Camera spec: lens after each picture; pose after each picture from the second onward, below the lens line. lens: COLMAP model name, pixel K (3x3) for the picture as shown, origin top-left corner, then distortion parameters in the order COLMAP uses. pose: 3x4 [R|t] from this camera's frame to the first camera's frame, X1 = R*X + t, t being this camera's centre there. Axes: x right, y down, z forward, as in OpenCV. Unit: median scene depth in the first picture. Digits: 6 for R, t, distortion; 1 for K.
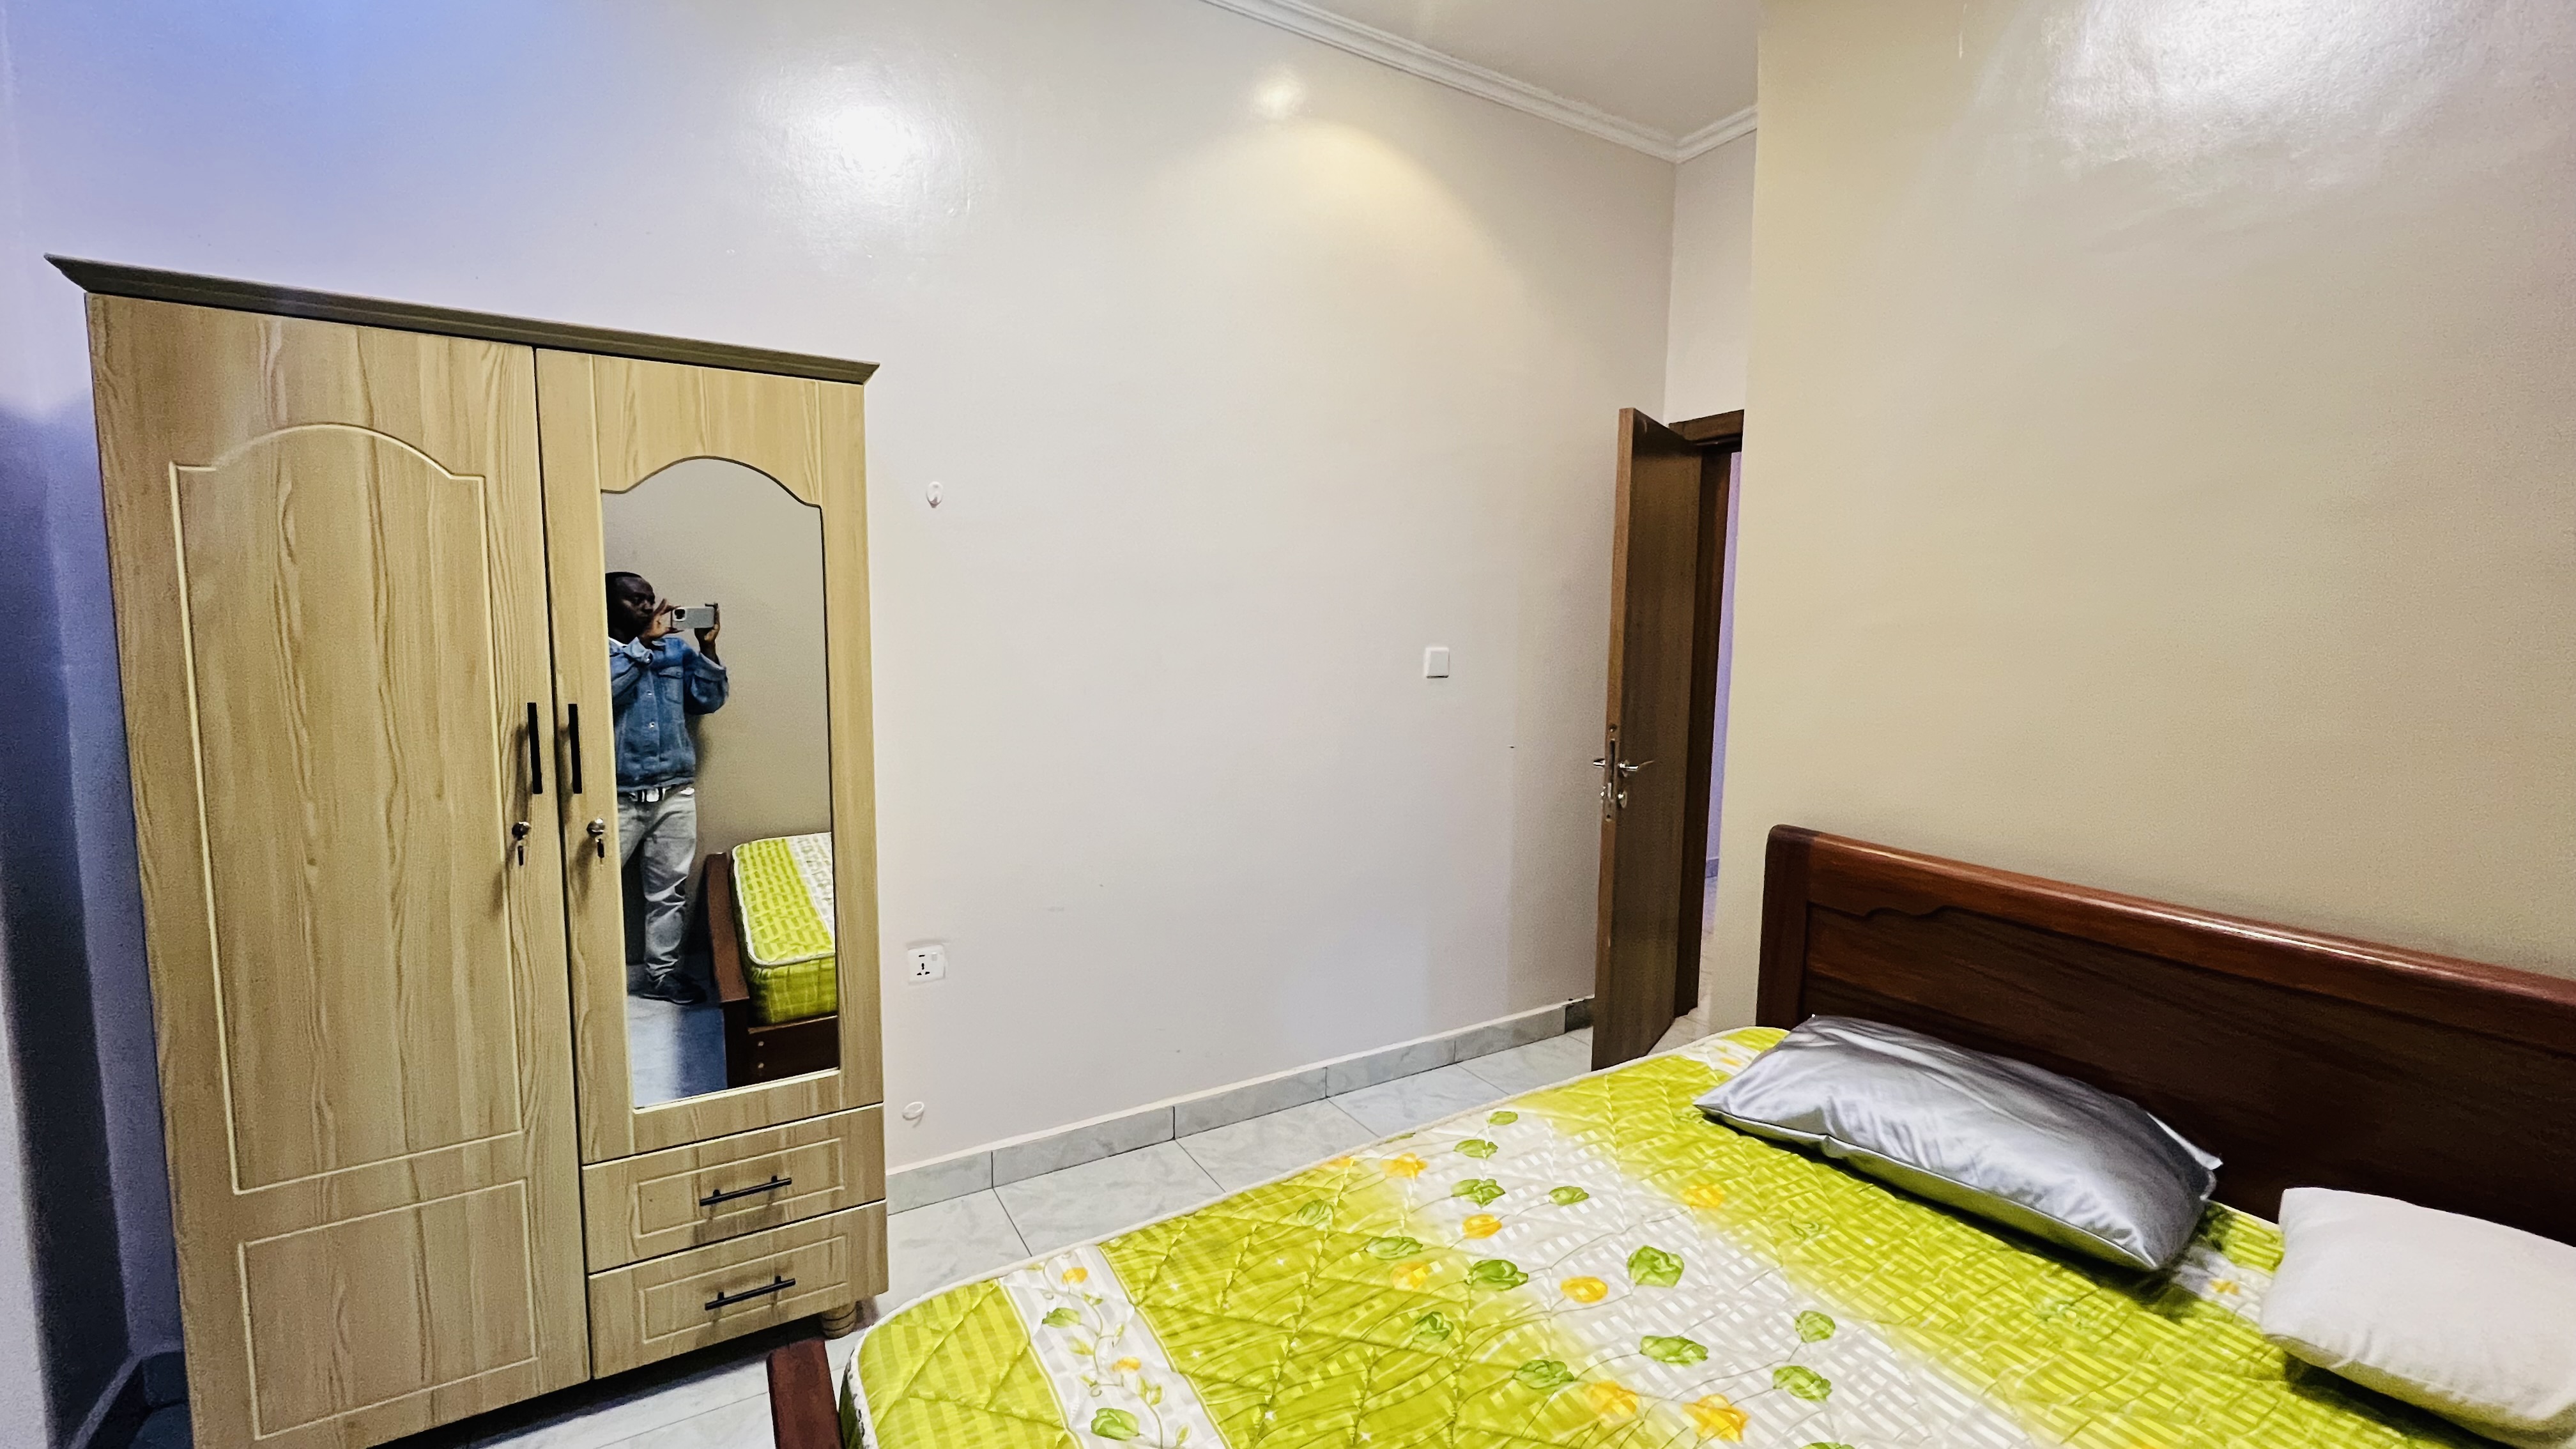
lens RADIAL K [[1025.4, 0, 1296.5], [0, 1025.4, 715.1], [0, 0, 1]] dist [0.001887, -0.000618]
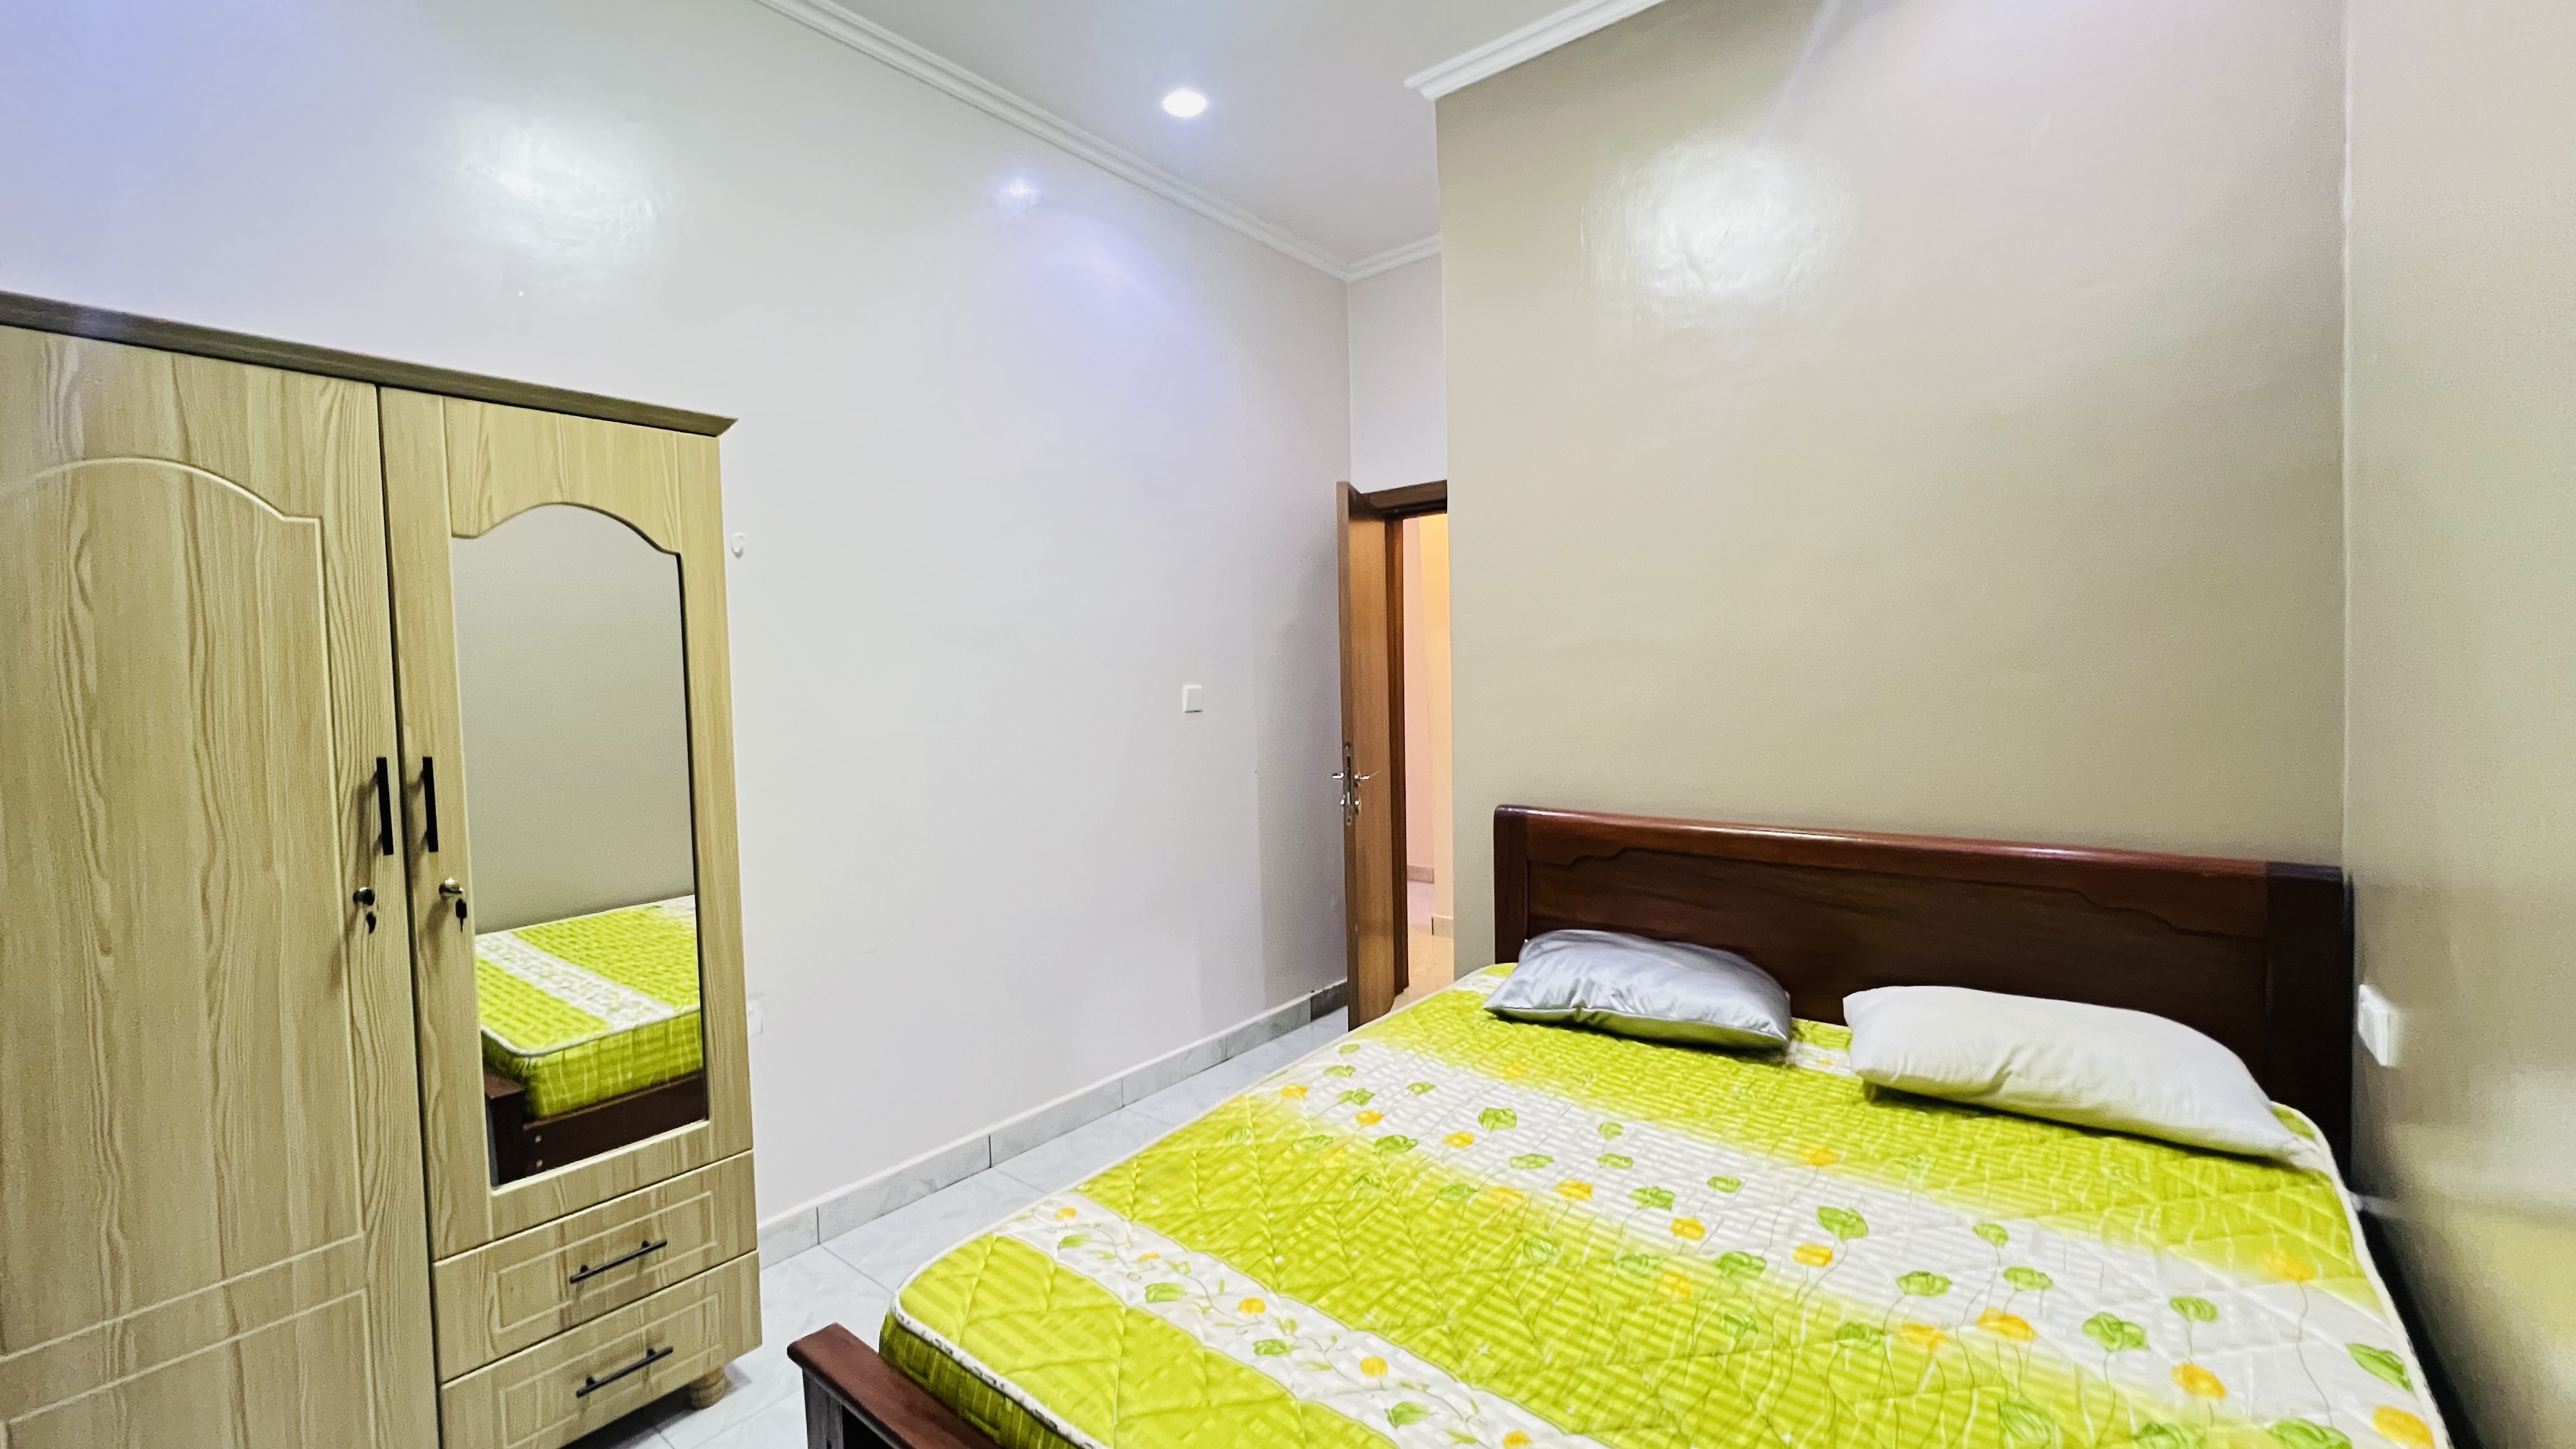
lens RADIAL K [[1031.0, 0, 1277.9], [0, 1031.0, 719.8], [0, 0, 1]] dist [0.000260, 0.000330]
pose [[0.938347, -0.049647, 0.342111, -0.291581], [0.069370, 0.996546, -0.045651, 0.052595], [-0.338663, 0.066569, 0.938550, -0.161203]]
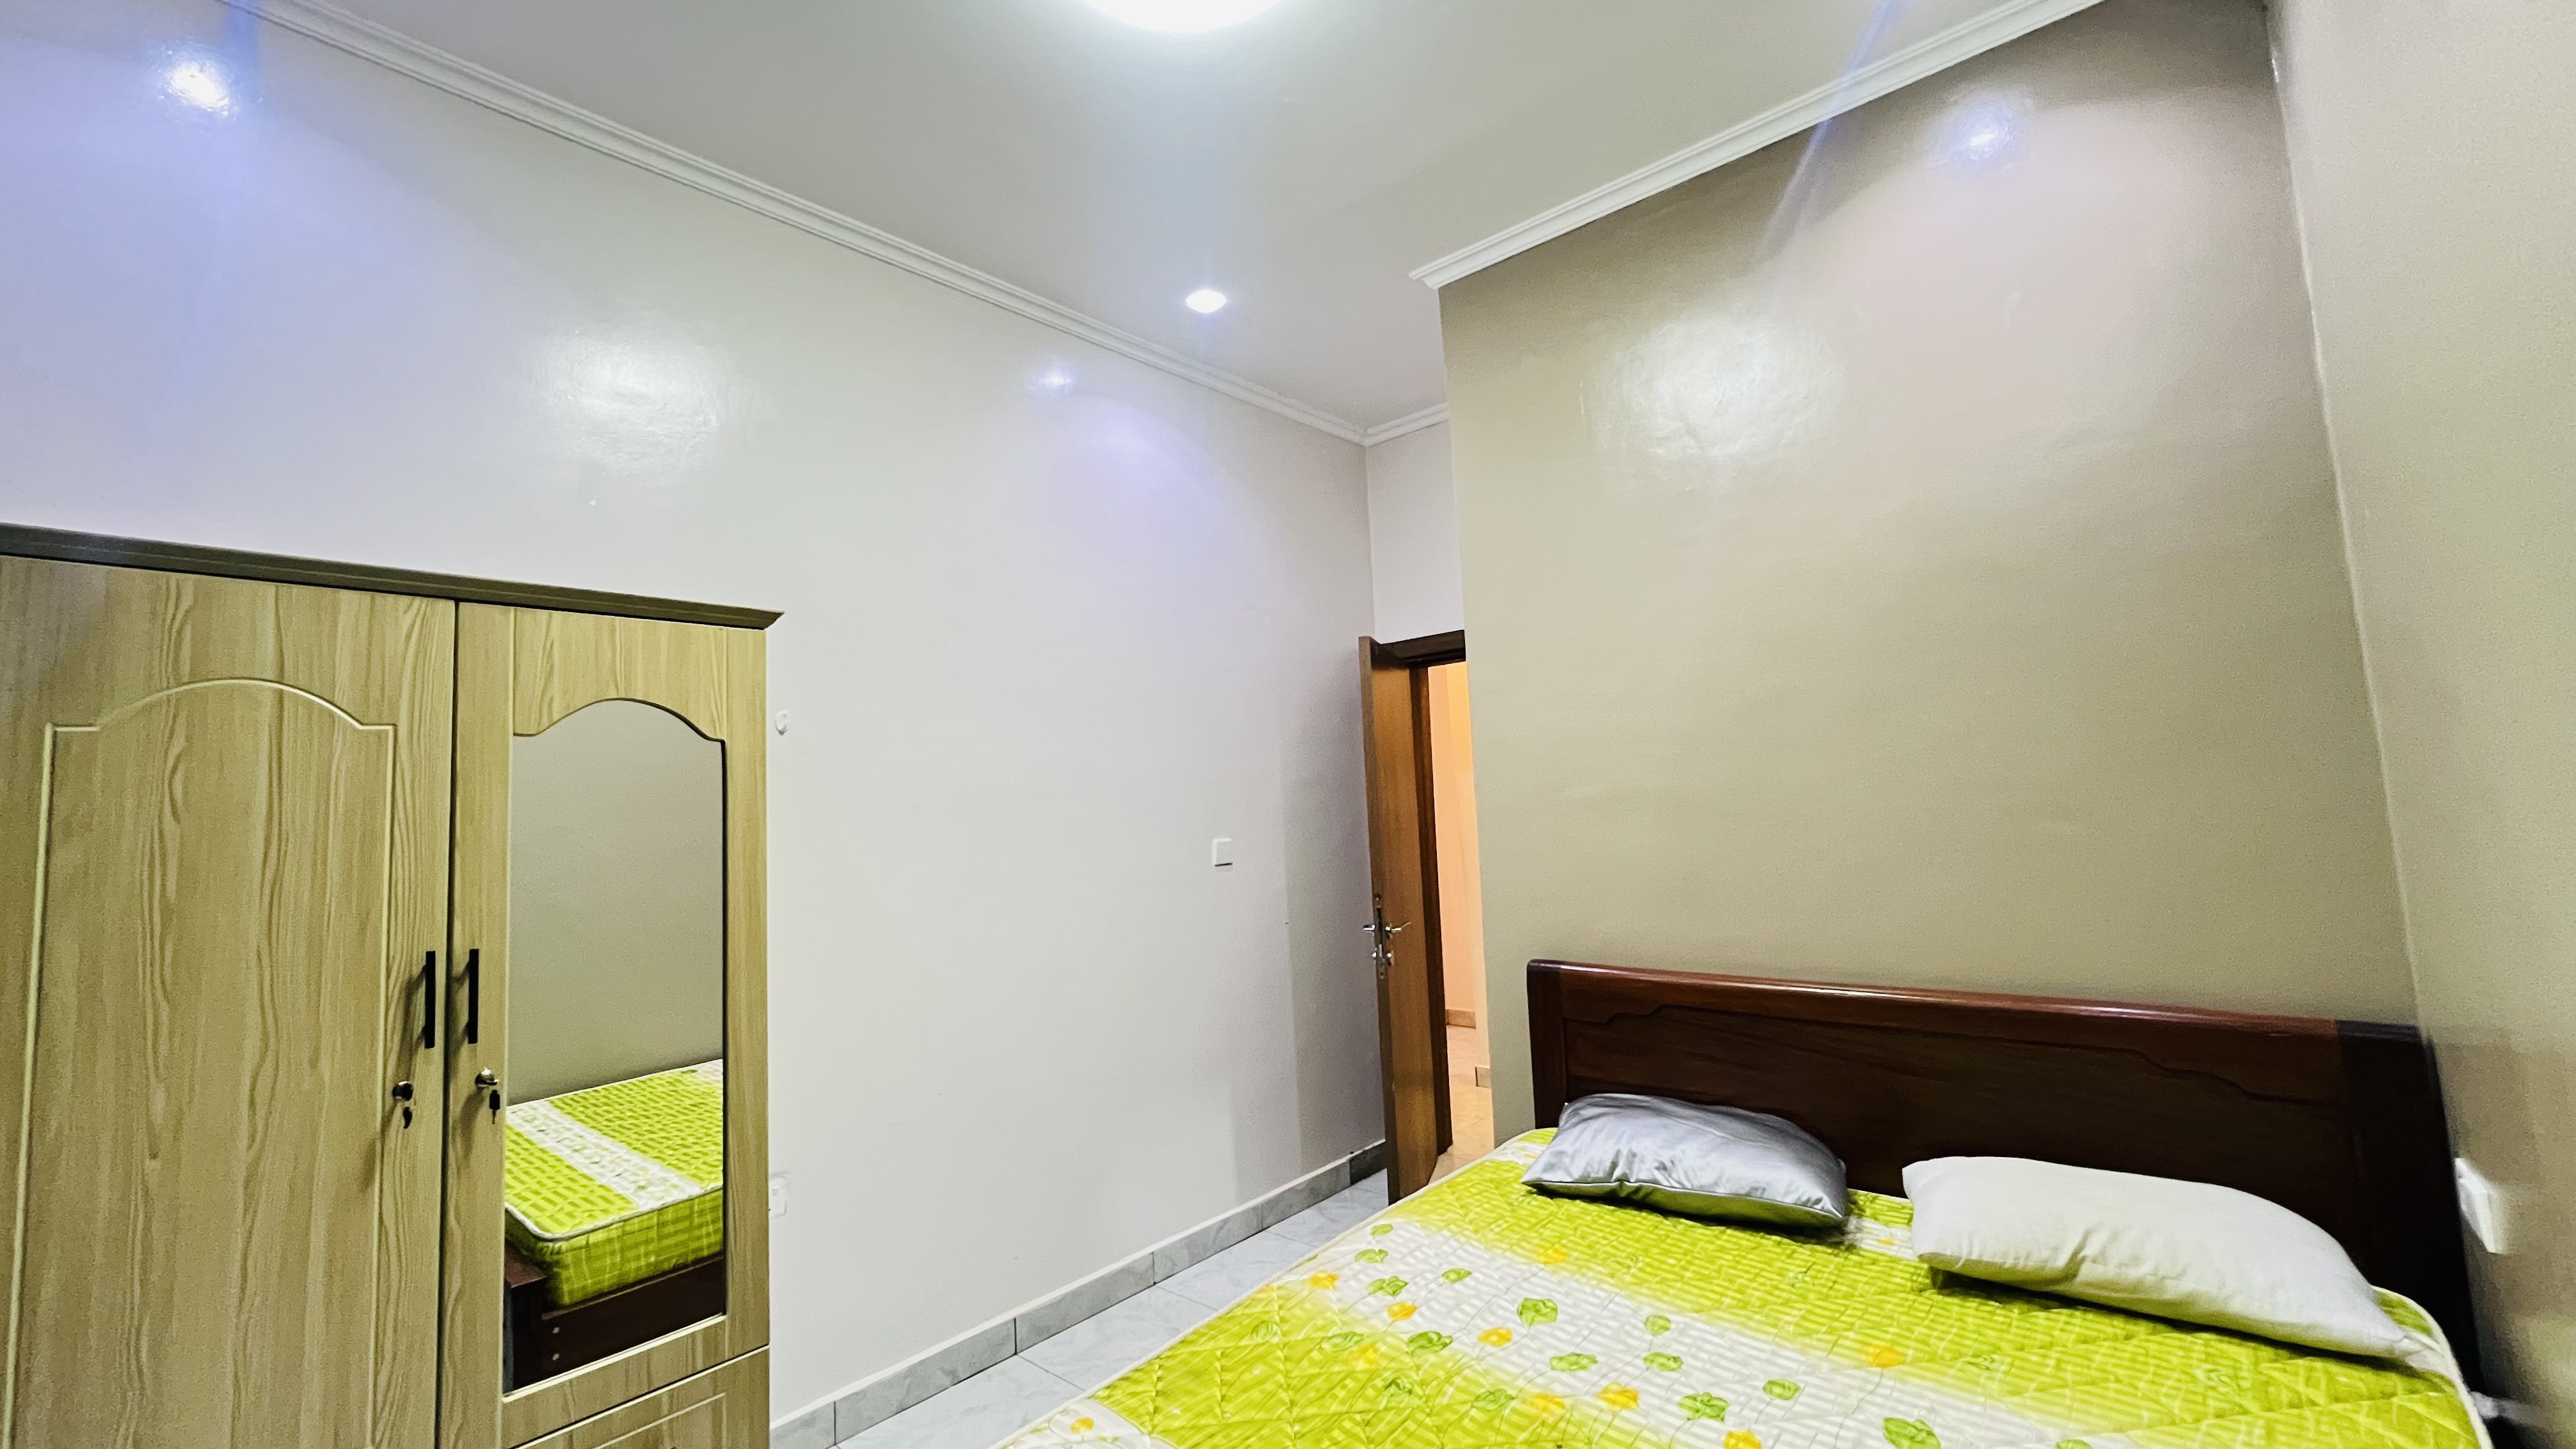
lens RADIAL K [[1031.0, 0, 1278.7], [0, 1031.0, 717.8], [0, 0, 1]] dist [0.000260, 0.000330]
pose [[0.950104, -0.029713, 0.310516, -0.272578], [0.087286, 0.981011, -0.173200, 0.009843], [-0.299473, 0.191662, 0.934656, -0.195160]]
